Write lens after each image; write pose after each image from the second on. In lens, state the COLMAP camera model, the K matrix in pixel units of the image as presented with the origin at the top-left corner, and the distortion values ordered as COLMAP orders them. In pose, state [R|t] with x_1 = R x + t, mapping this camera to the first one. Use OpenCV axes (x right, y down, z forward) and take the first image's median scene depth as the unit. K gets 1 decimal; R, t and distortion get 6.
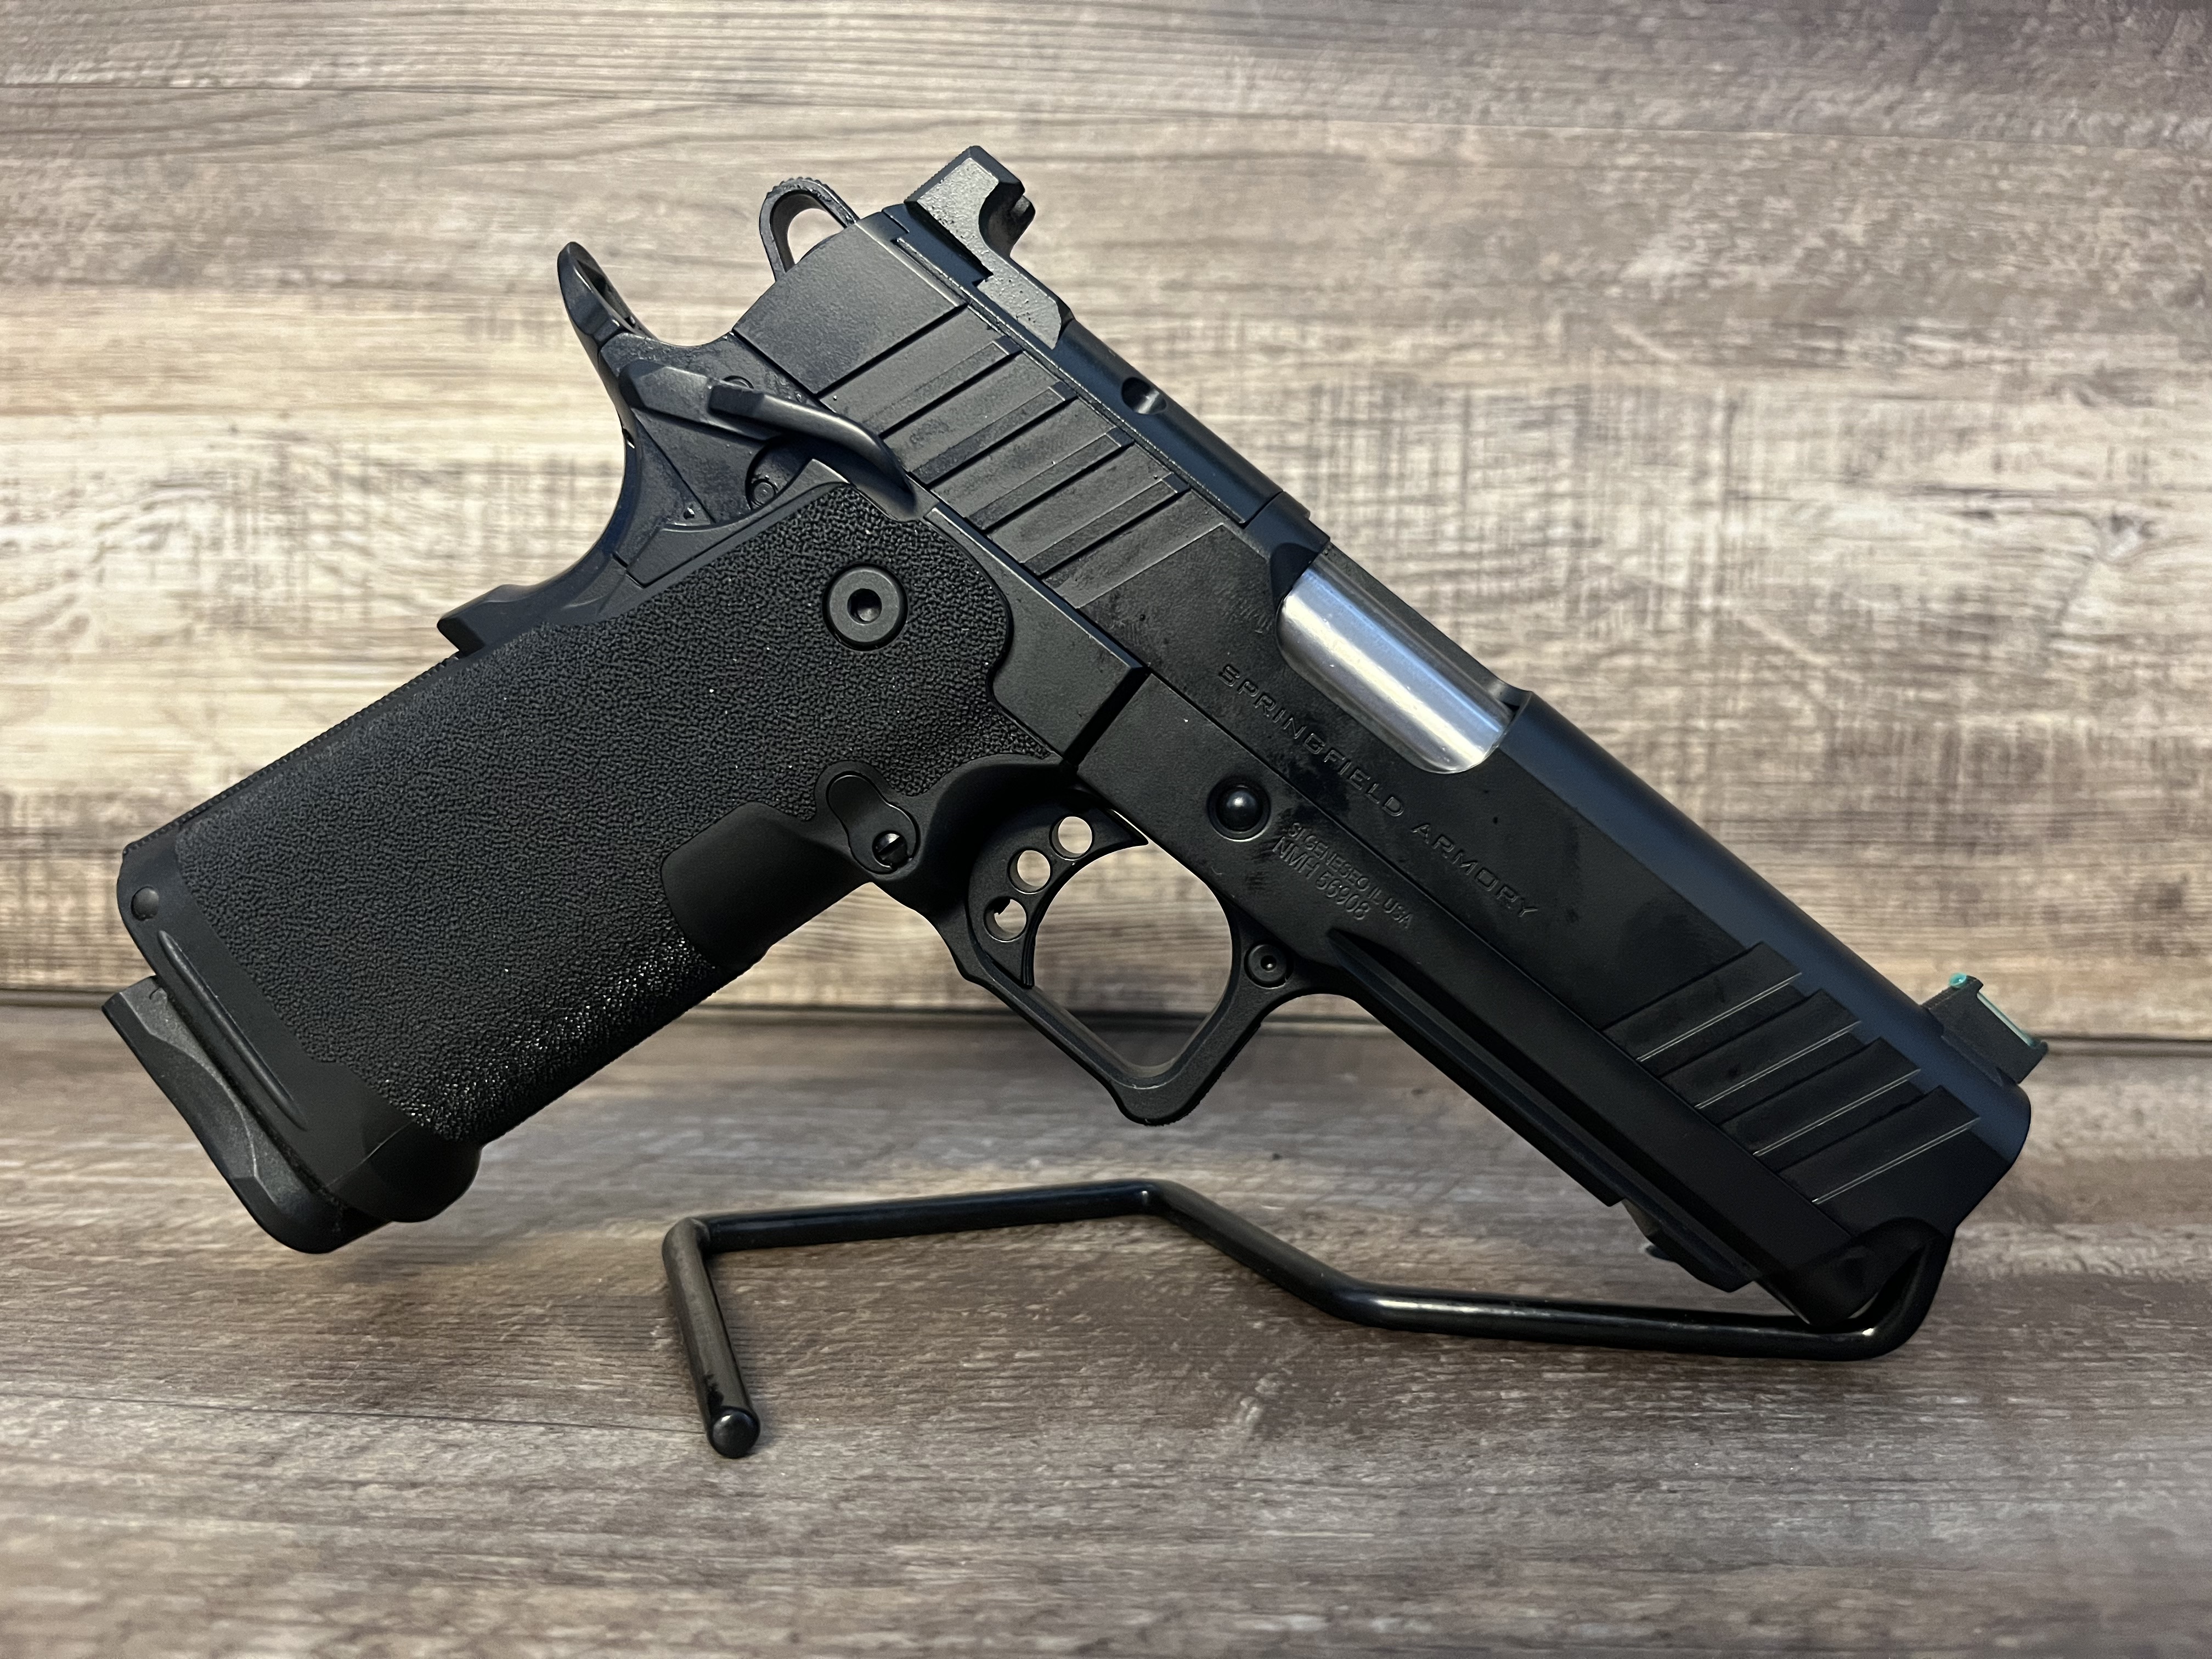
lens RADIAL K [[1738.2, 0, 1111.5], [0, 1738.2, 831.8], [0, 0, 1]] dist [0.027541, -0.066666]
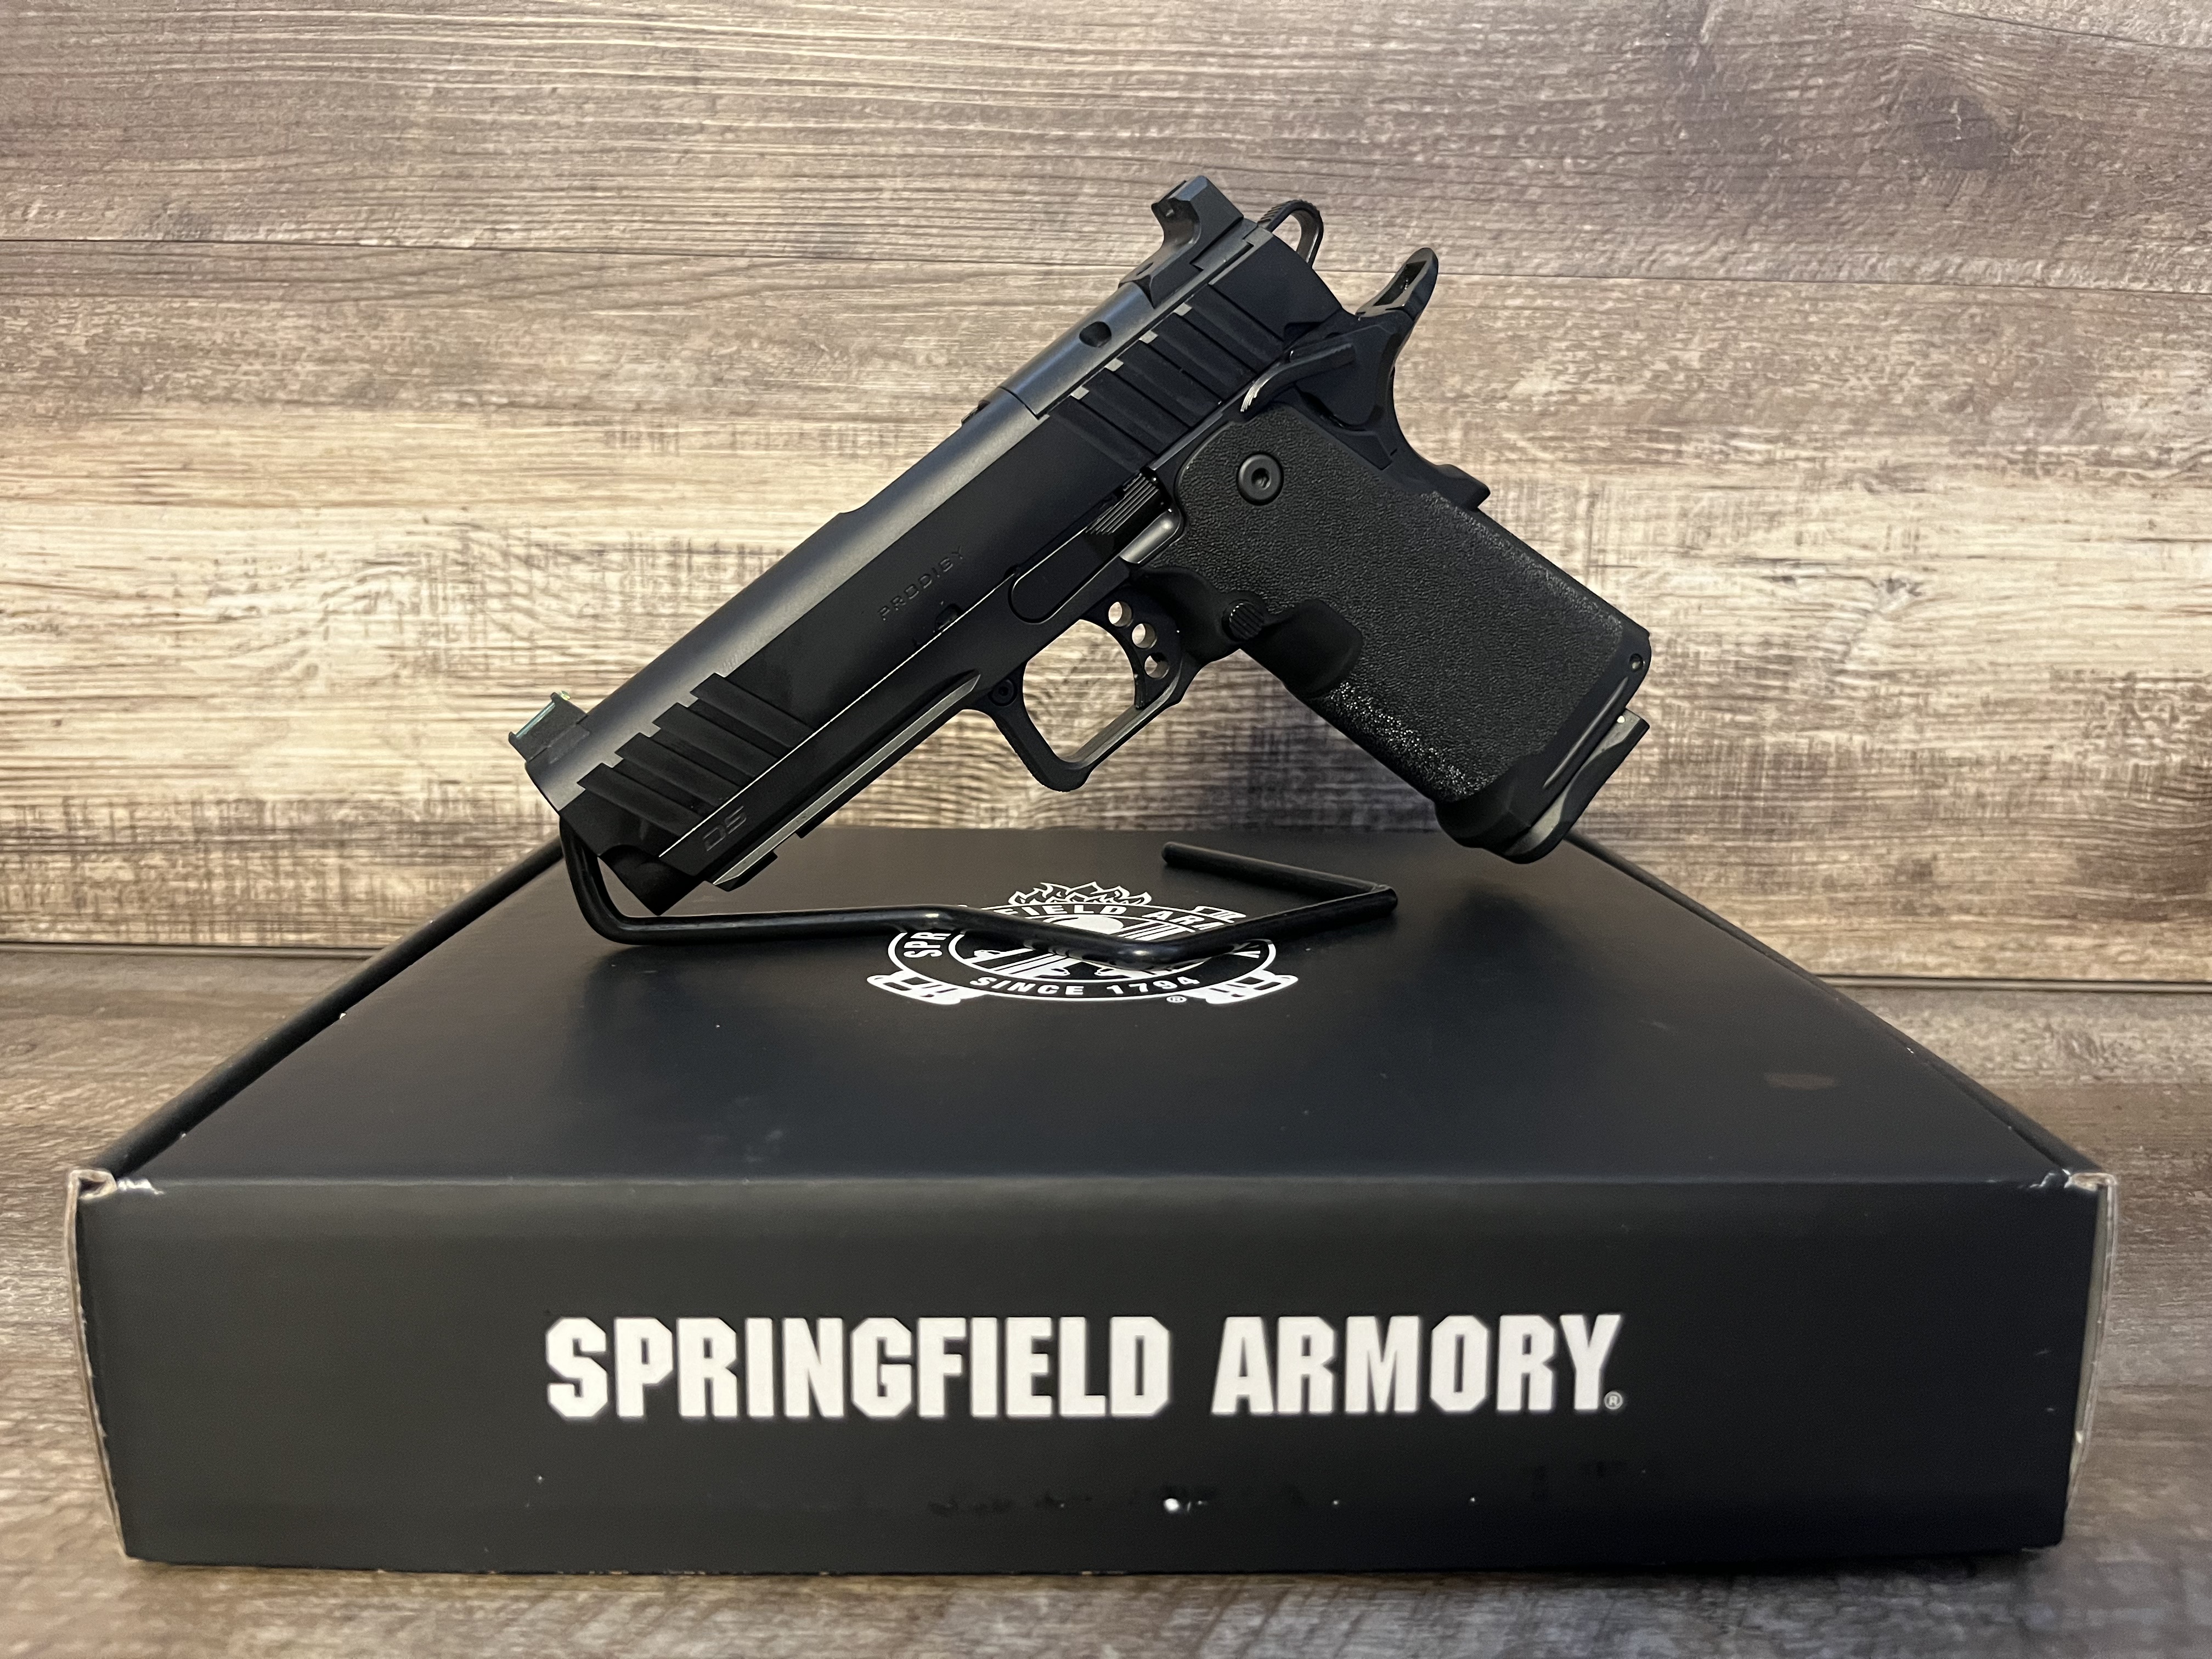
lens RADIAL K [[1738.2, 0, 1116.4], [0, 1738.2, 827.2], [0, 0, 1]] dist [0.027541, -0.066666]
pose [[0.999993, -0.003270, 0.002044, 0.001859], [0.003020, 0.993672, 0.112279, -0.147577], [-0.002398, -0.112272, 0.993675, -0.300917]]
